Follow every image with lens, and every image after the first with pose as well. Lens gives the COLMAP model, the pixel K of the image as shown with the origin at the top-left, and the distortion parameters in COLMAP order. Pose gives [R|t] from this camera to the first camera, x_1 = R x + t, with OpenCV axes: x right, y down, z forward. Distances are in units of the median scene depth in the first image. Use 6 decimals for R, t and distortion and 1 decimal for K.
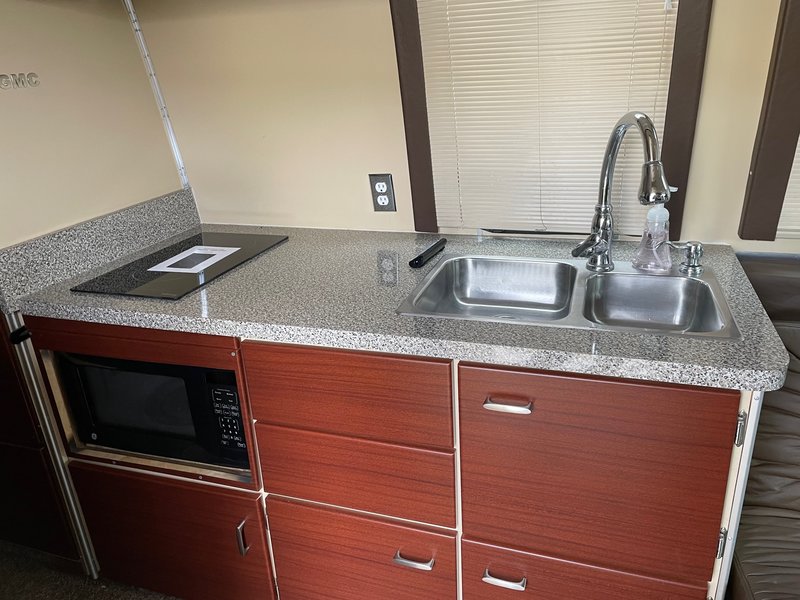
lens RADIAL K [[608.2, 0, 400.0], [0, 608.2, 300.0], [0, 0, 1]] dist [0.029999, -0.004881]
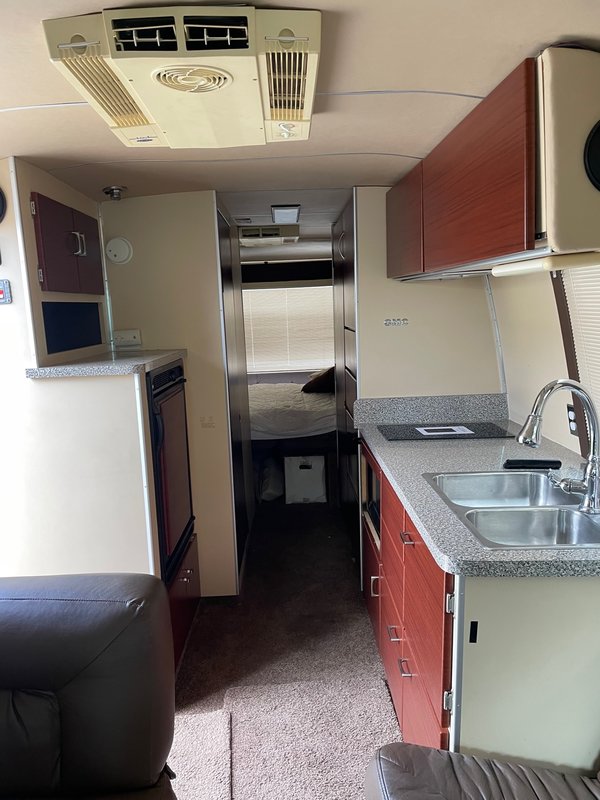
lens RADIAL K [[608.2, 0, 300.0], [0, 608.2, 400.0], [0, 0, 1]] dist [0.029999, -0.004881]
pose [[0.320143, 0.175476, -0.930976, 0.323817], [-0.330242, 0.941728, 0.063939, -0.036976], [0.887946, 0.286978, 0.359437, 0.012802]]
